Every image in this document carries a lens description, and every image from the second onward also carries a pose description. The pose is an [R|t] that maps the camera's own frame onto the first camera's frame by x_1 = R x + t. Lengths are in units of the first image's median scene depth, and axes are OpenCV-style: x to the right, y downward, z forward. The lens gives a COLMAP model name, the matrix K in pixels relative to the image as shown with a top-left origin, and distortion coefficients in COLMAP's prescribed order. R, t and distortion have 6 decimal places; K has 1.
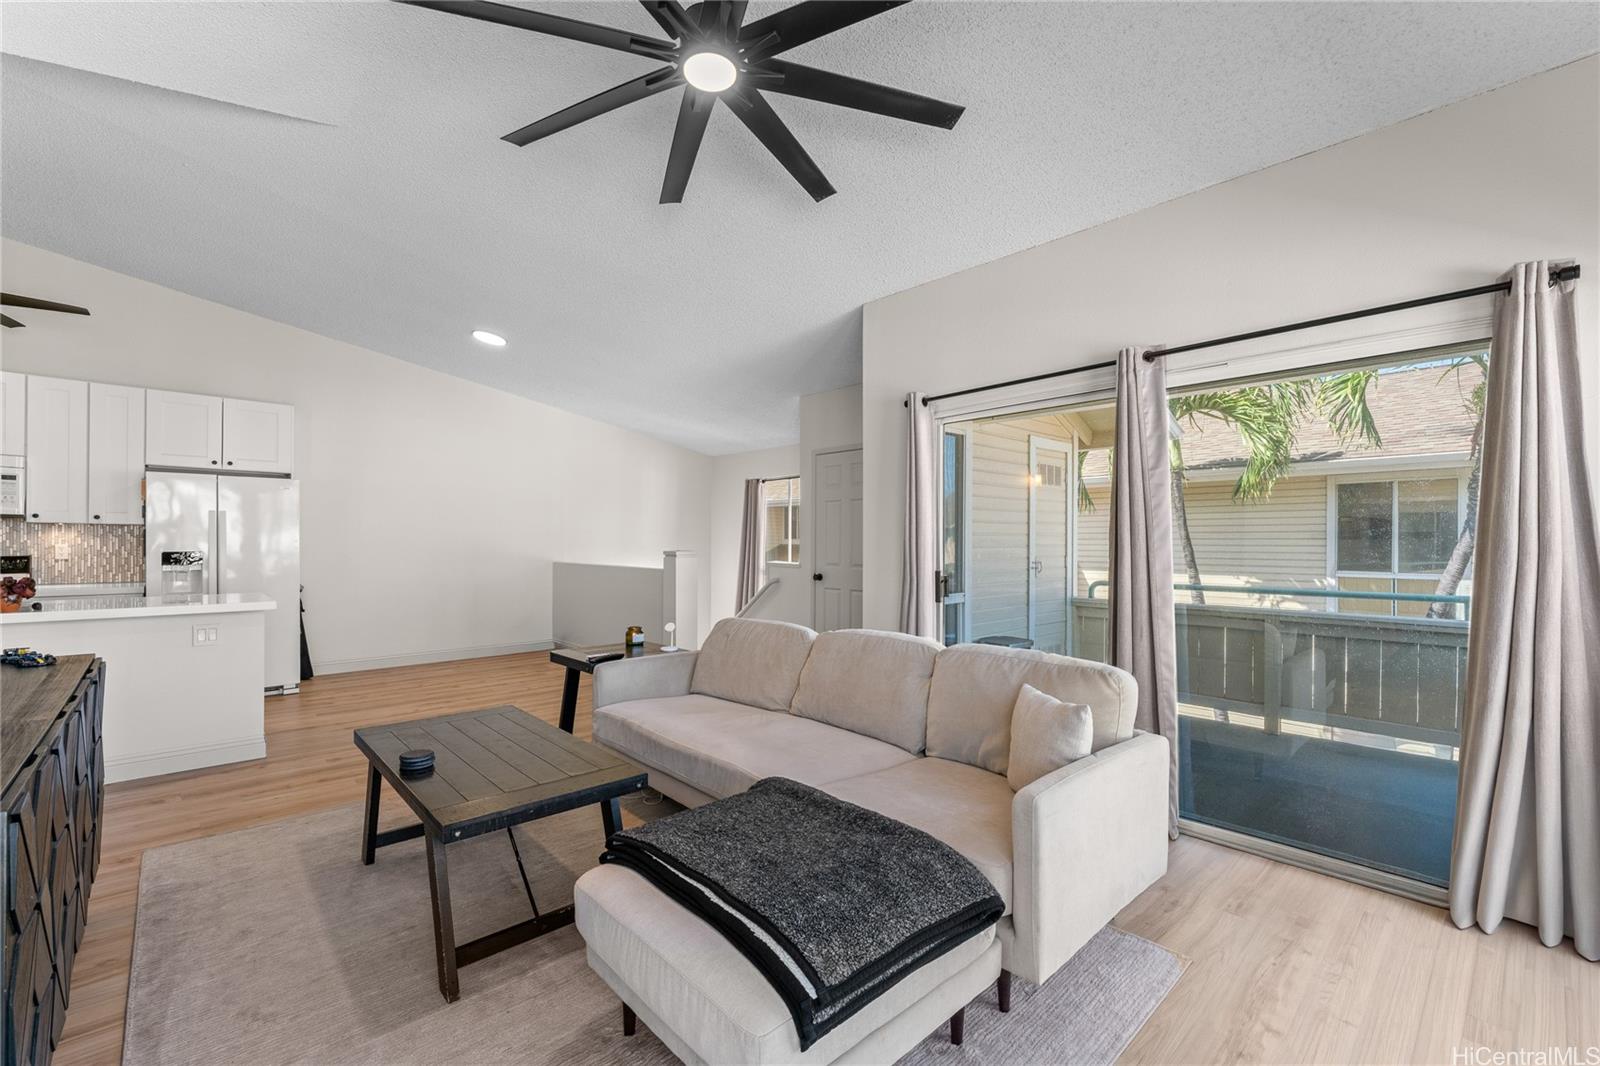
lens RADIAL K [[669.8, 0, 800.0], [0, 669.8, 533.0], [0, 0, 1]] dist [-0.000579, -0.000054]
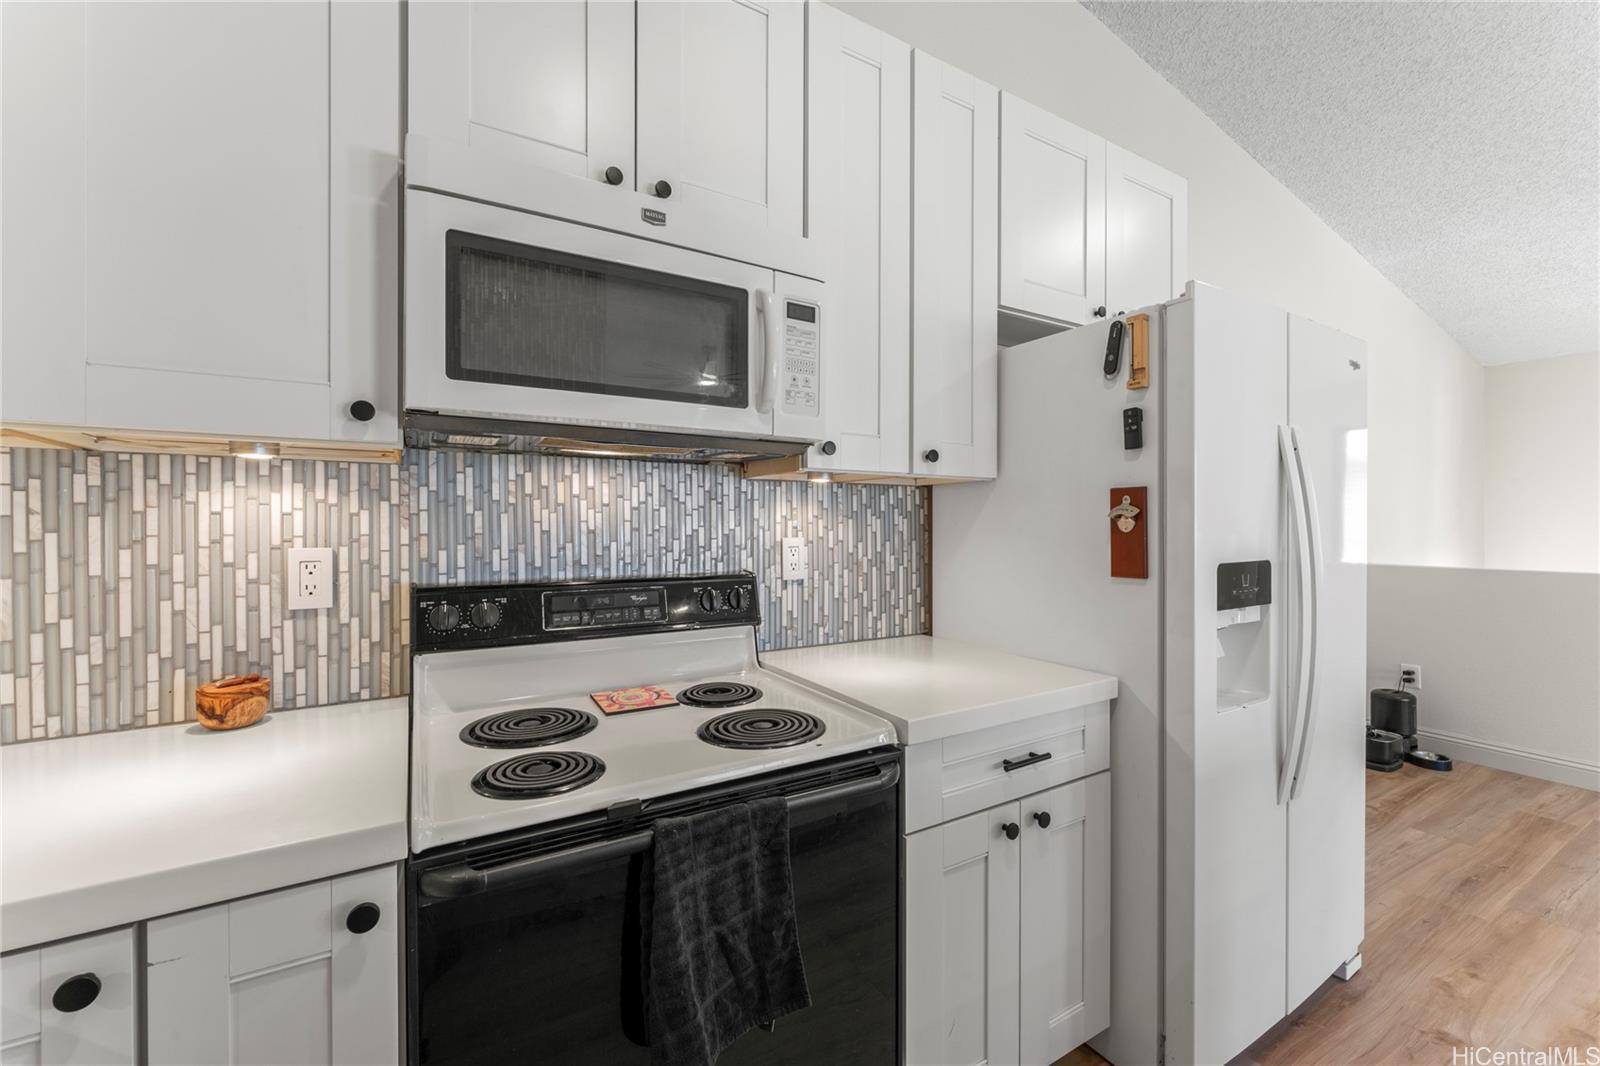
lens RADIAL K [[634.3, 0, 800.0], [0, 634.3, 533.0], [0, 0, 1]] dist [-0.011971, 0.000039]
pose [[0.976694, -0.005426, -0.214569, -1.018005], [0.010087, 0.999736, 0.020635, 0.006707], [0.214400, -0.022319, 0.976491, 0.660558]]
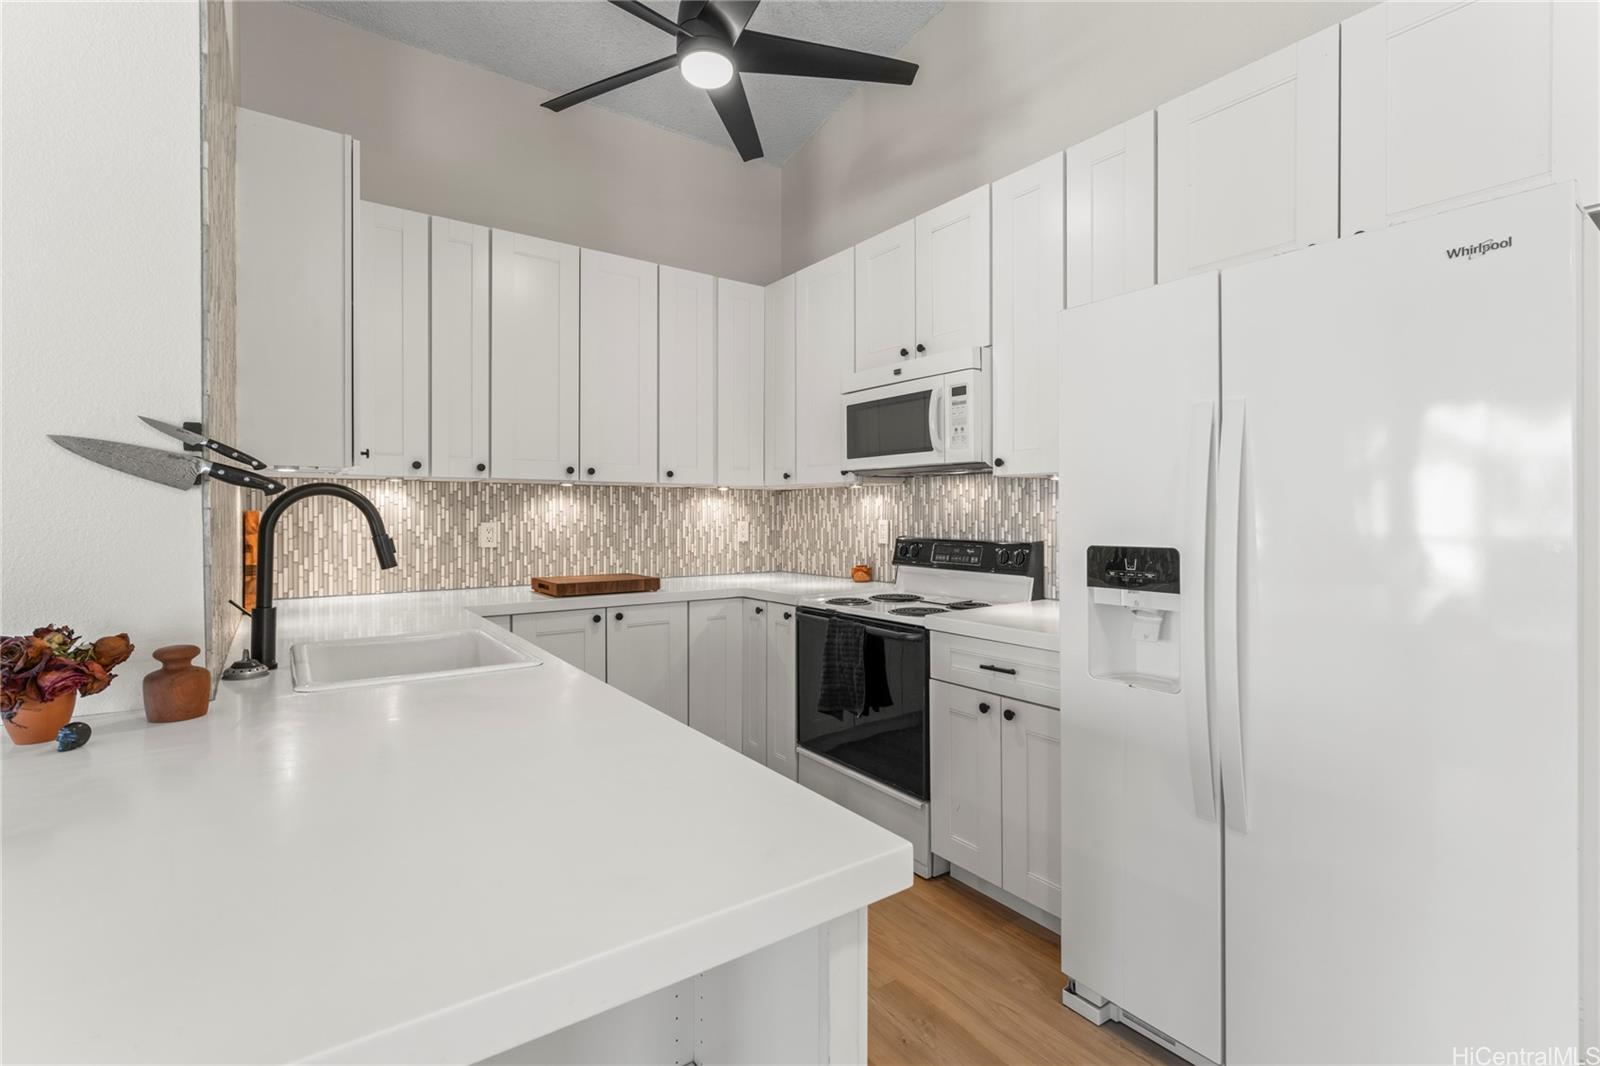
lens RADIAL K [[731.1, 0, 800.2], [0, 731.1, 517.5], [0, 0, 1]] dist [0.000267, 0.000044]
pose [[-0.133831, 0.002191, -0.991002, -0.548189], [0.014730, 0.999891, 0.000221, 0.011668], [0.990895, -0.014567, -0.133849, 0.863502]]
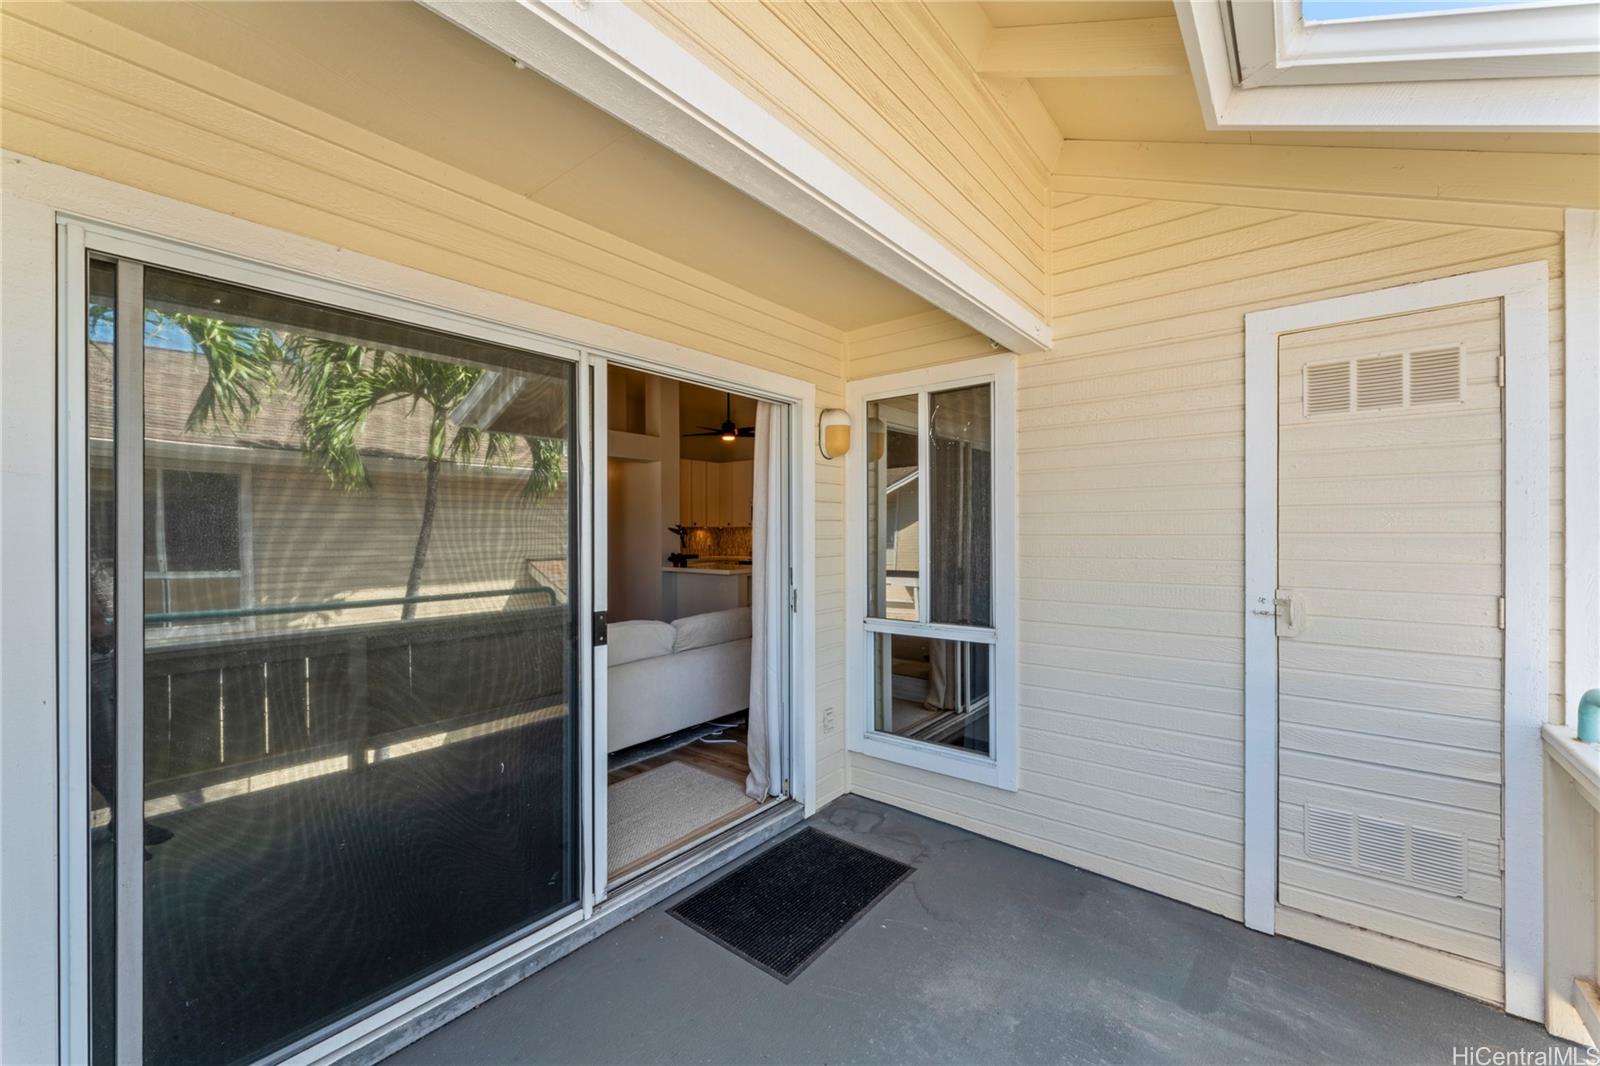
lens RADIAL K [[640.1, 0, 800.0], [0, 640.1, 533.0], [0, 0, 1]] dist [0.000575, 0.000025]
pose [[0.151295, 0.000646, -0.988488, 0.772878], [0.011811, 0.999927, 0.002461, -0.004598], [0.988418, -0.012047, 0.151276, 0.675395]]
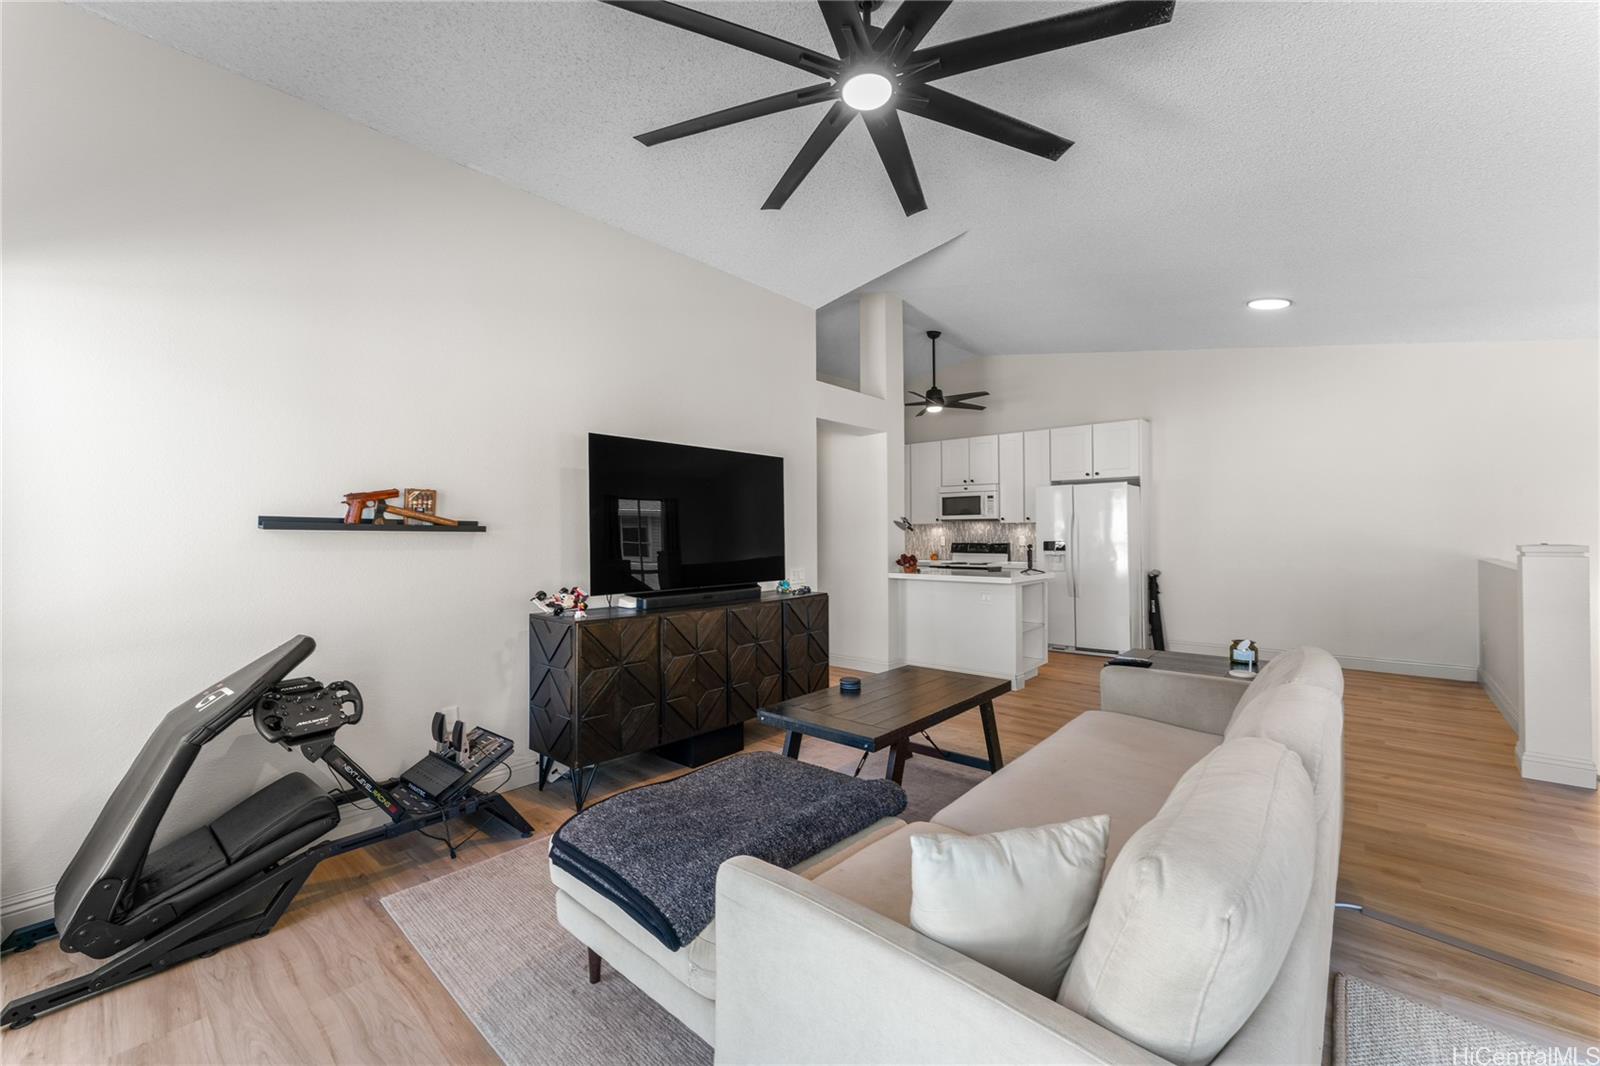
lens RADIAL K [[631.6, 0, 800.0], [0, 631.6, 533.0], [0, 0, 1]] dist [-0.000010, 0.000050]
pose [[0.092719, -0.006917, -0.995668, 0.346064], [0.018701, 0.999812, -0.005205, 0.007112], [0.995517, -0.018137, 0.092831, 0.329734]]
